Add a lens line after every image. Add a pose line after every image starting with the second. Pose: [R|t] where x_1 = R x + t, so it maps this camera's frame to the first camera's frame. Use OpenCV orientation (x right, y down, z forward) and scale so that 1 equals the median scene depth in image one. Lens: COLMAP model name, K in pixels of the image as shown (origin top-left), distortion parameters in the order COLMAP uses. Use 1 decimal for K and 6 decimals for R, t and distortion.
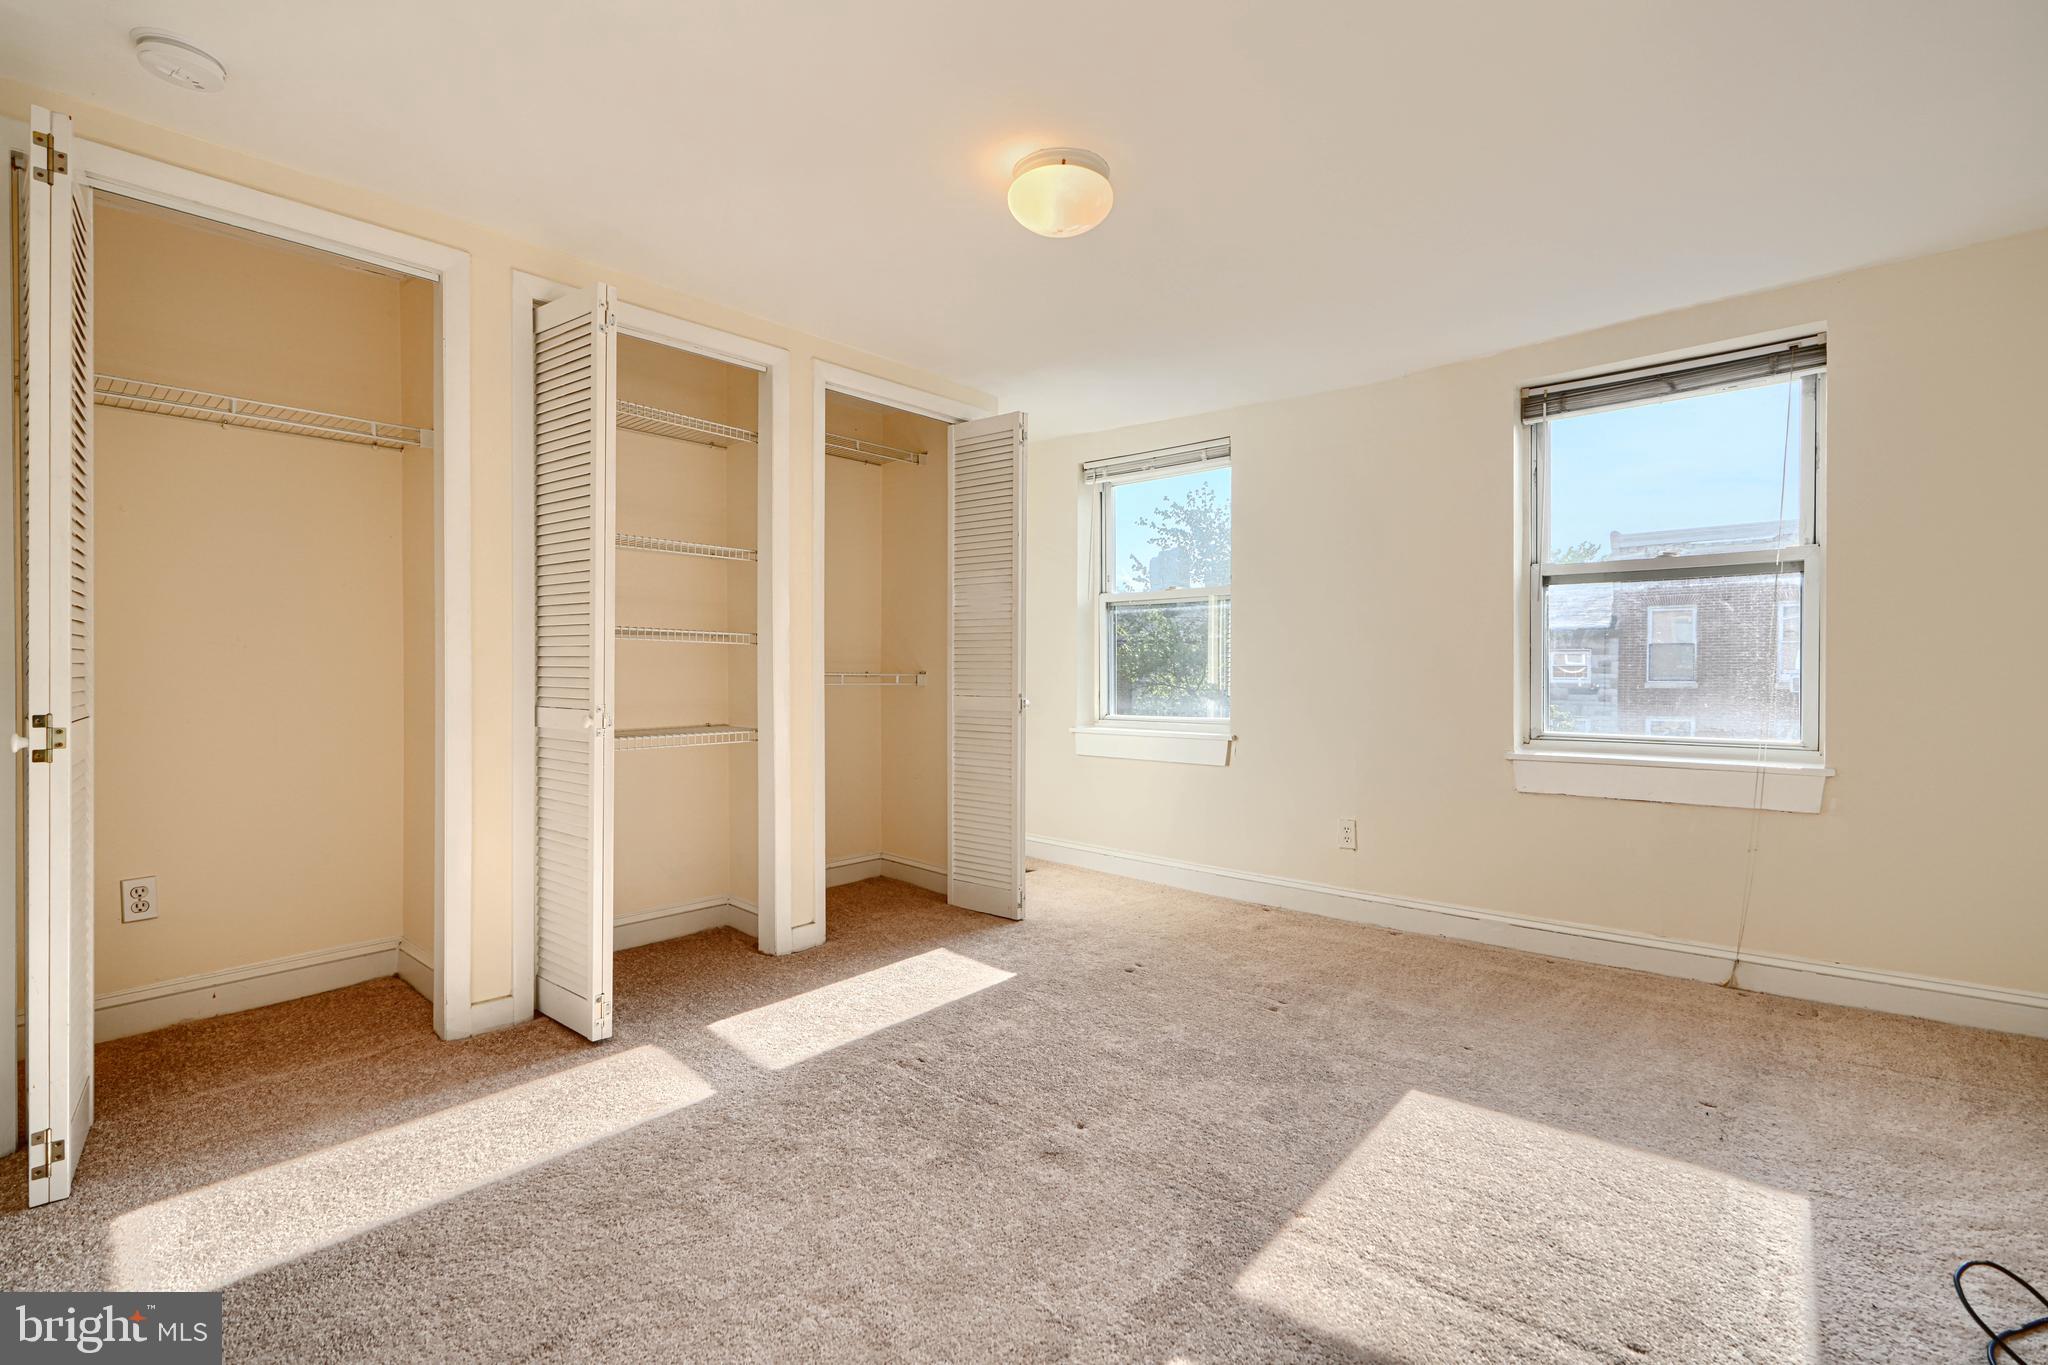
lens RADIAL K [[926.2, 0, 1024.0], [0, 926.2, 682.5], [0, 0, 1]] dist [0.001181, 0.000595]
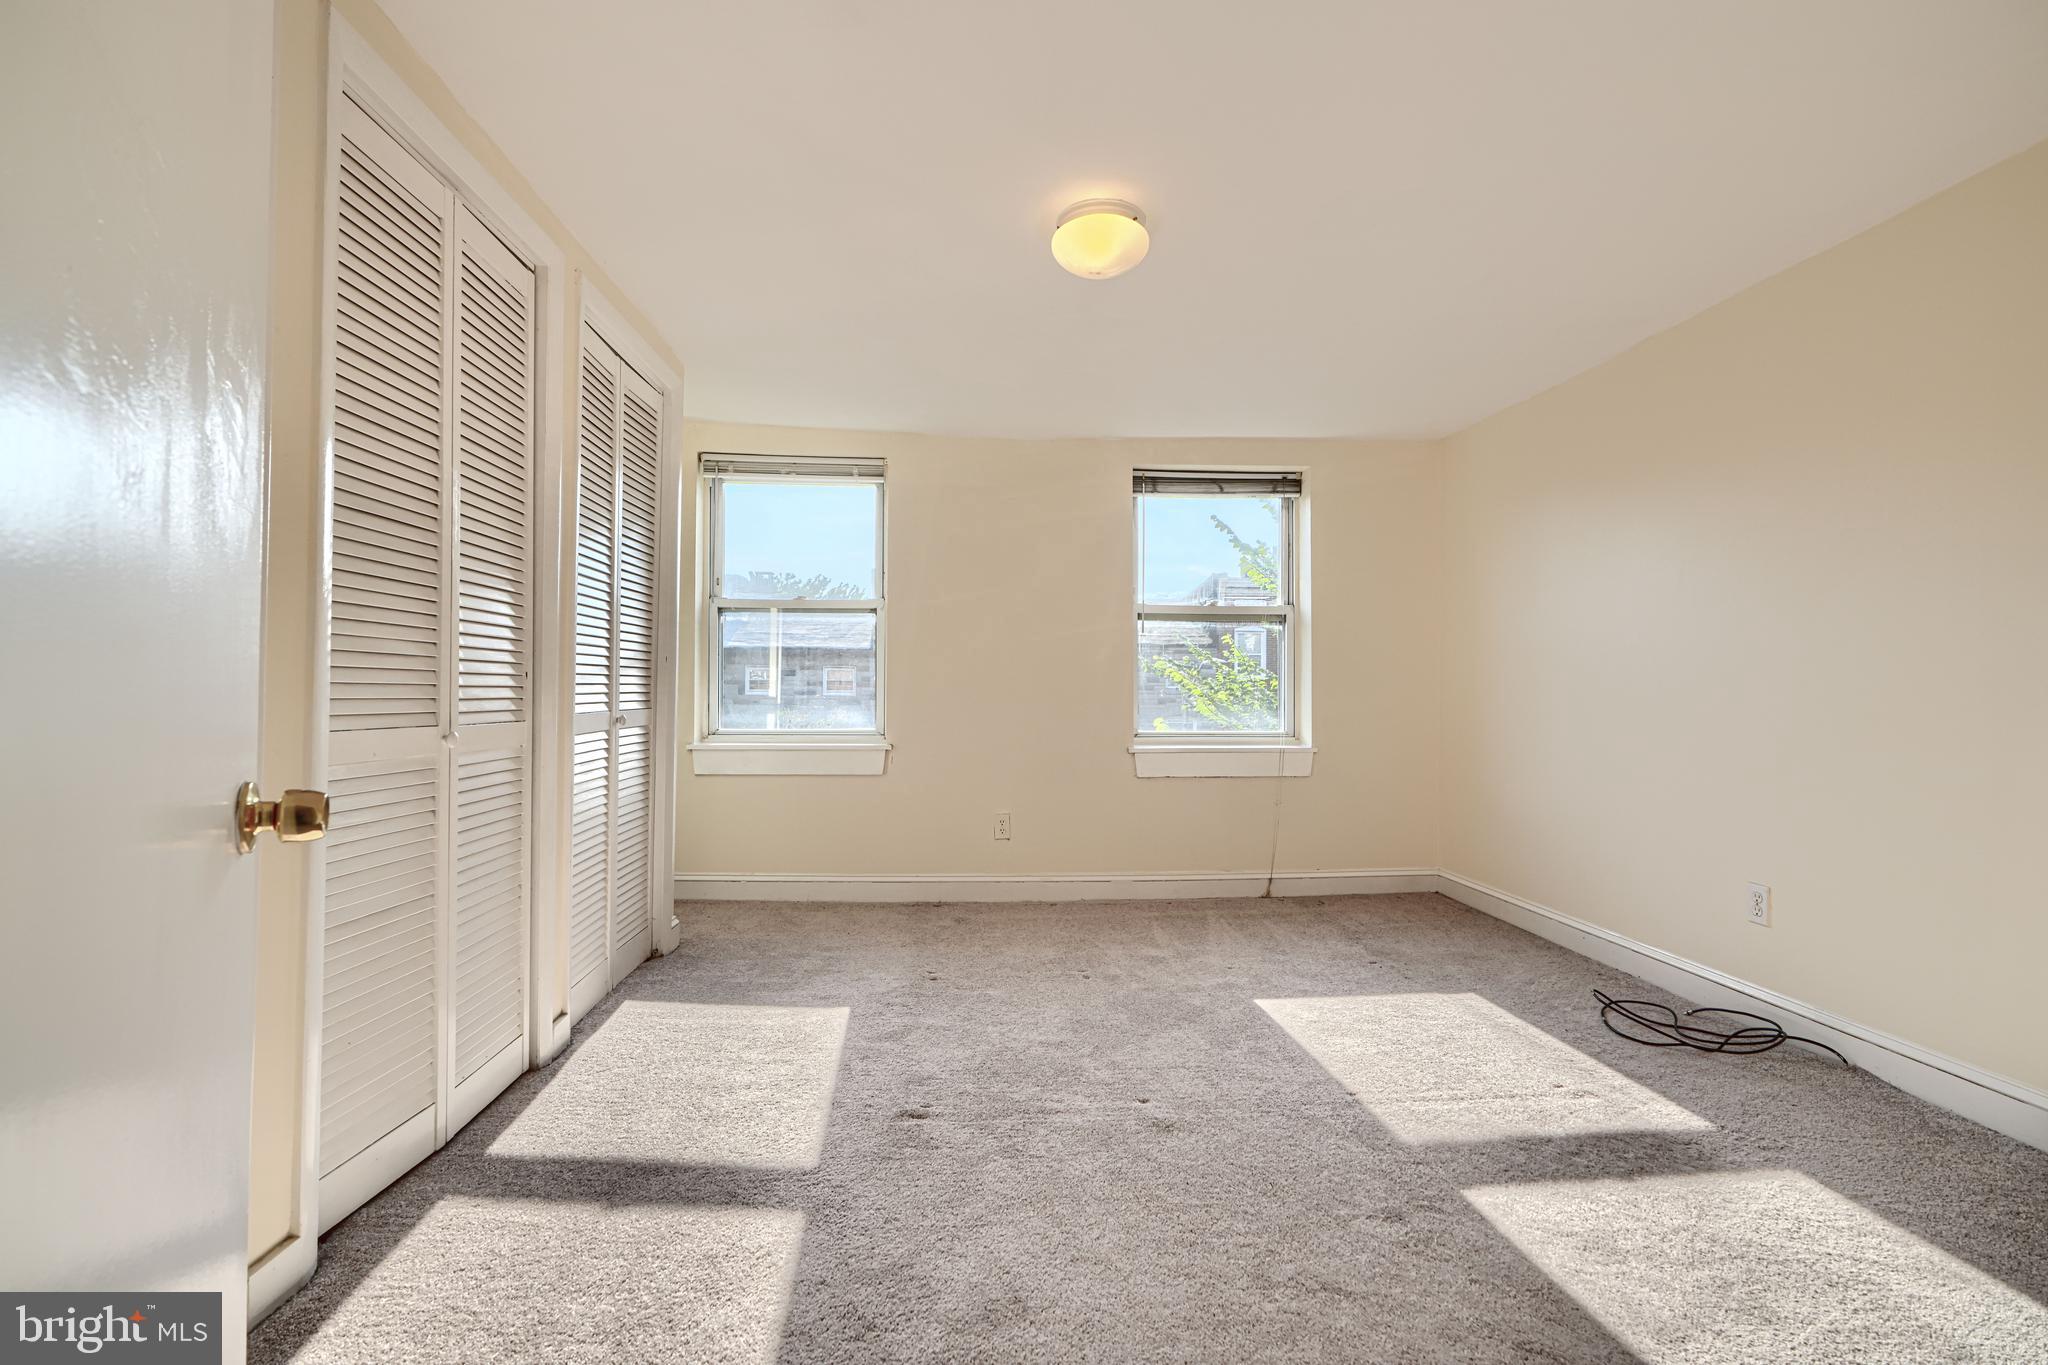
lens RADIAL K [[914.3, 0, 1024.0], [0, 914.3, 682.5], [0, 0, 1]] dist [-0.000704, 0.000752]
pose [[0.700595, 0.008559, 0.713508, -0.527541], [0.001317, 0.999911, -0.013287, 0.001039], [-0.713558, 0.010249, 0.700521, 0.224494]]
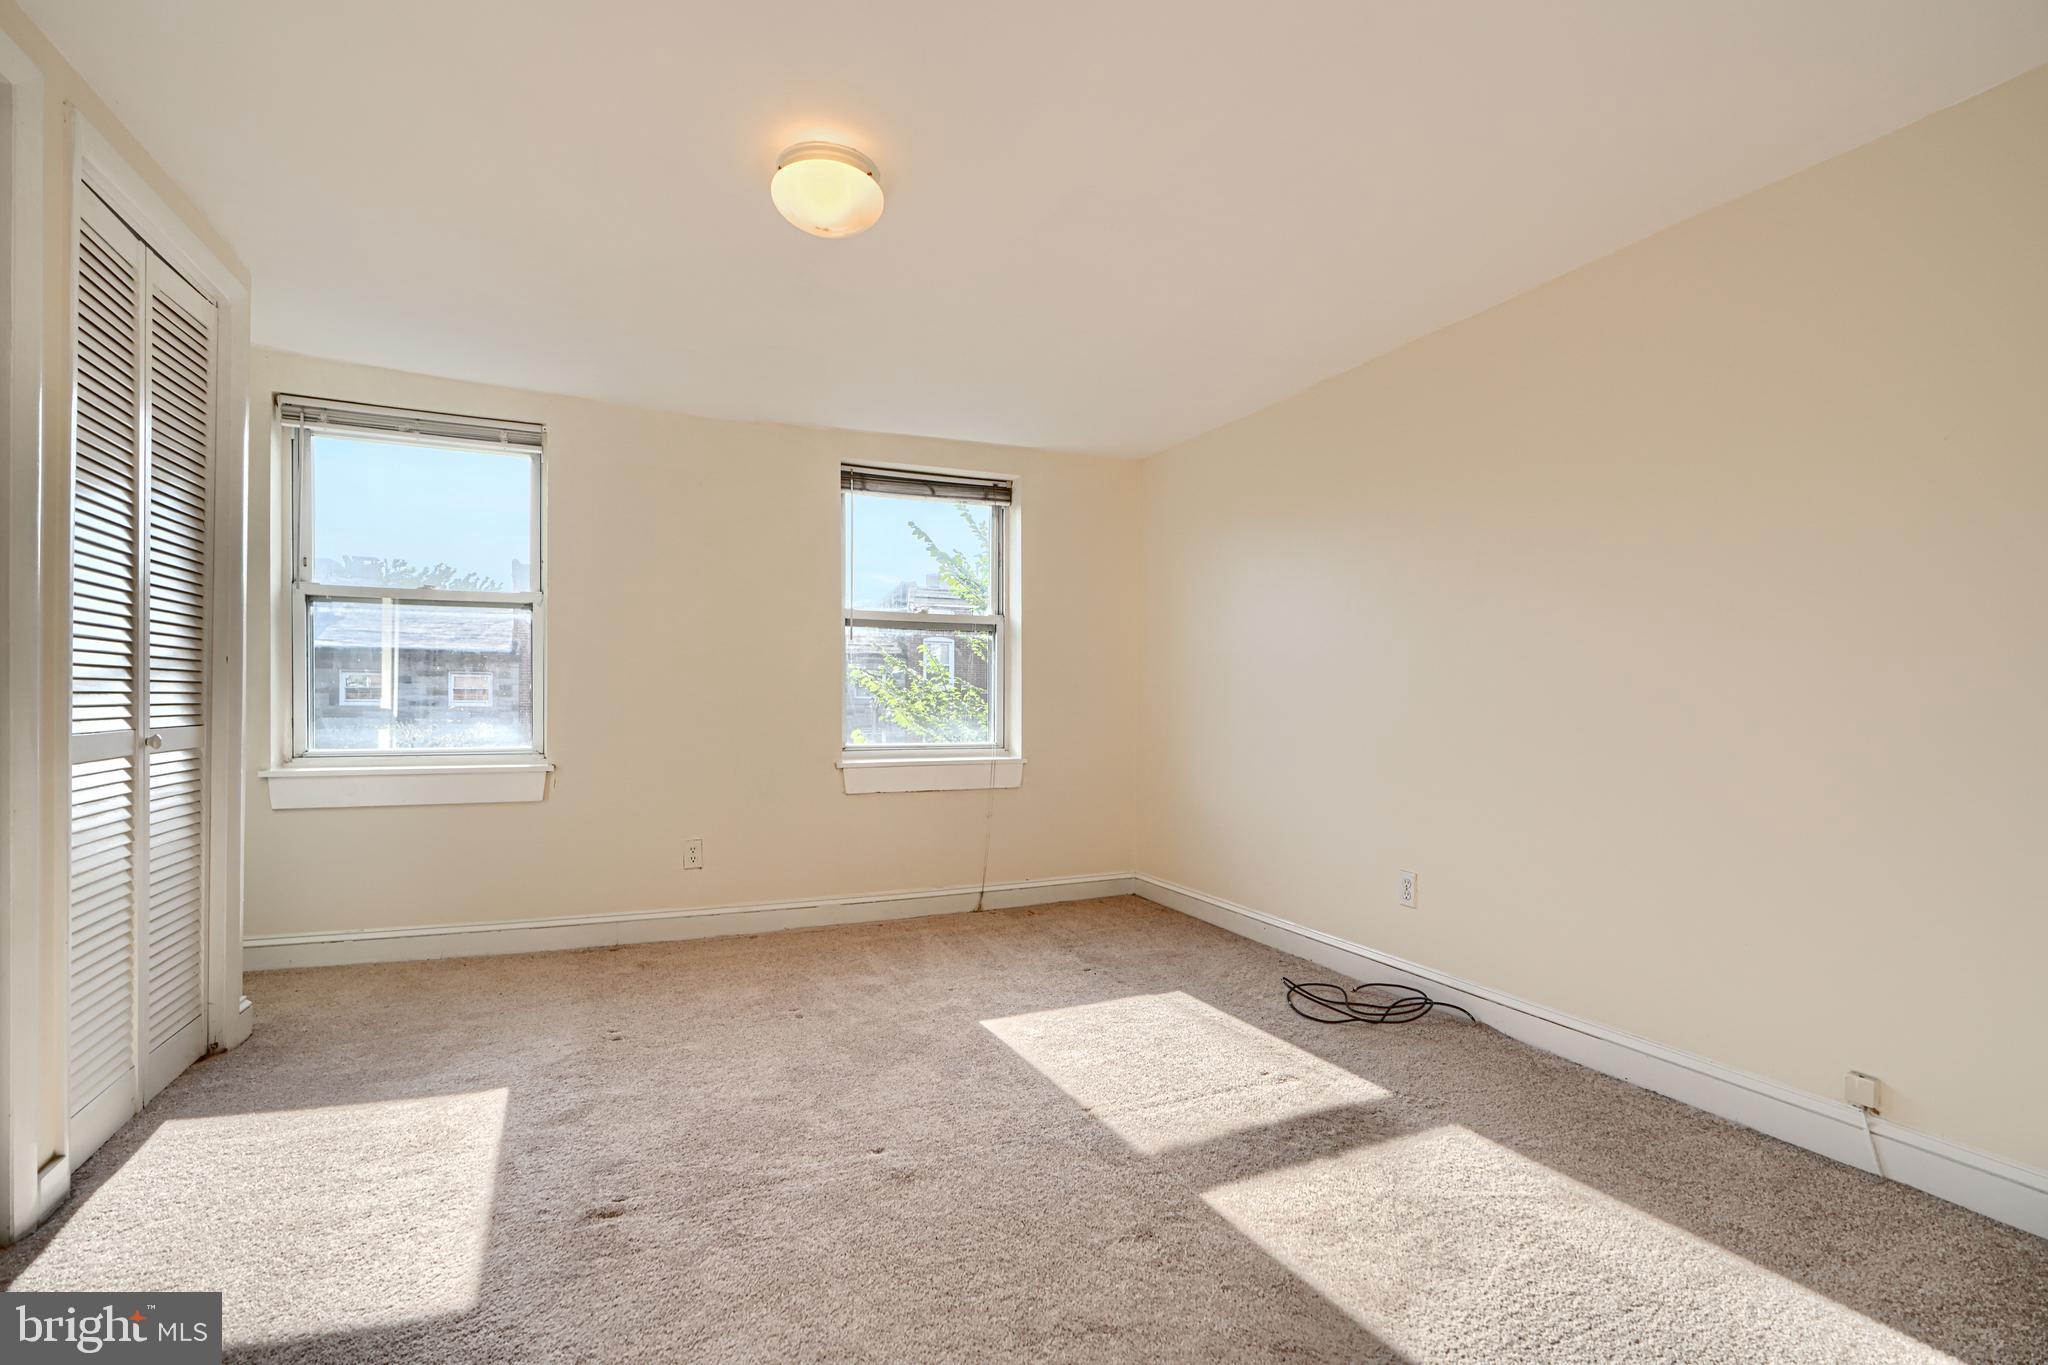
lens RADIAL K [[930.1, 0, 1026.7], [0, 930.1, 710.2], [0, 0, 1]] dist [0.000472, 0.000186]
pose [[0.421464, -0.006504, 0.906822, -0.505988], [0.002139, 0.999979, 0.006178, -0.000092], [-0.906842, -0.000664, 0.421469, 0.284369]]
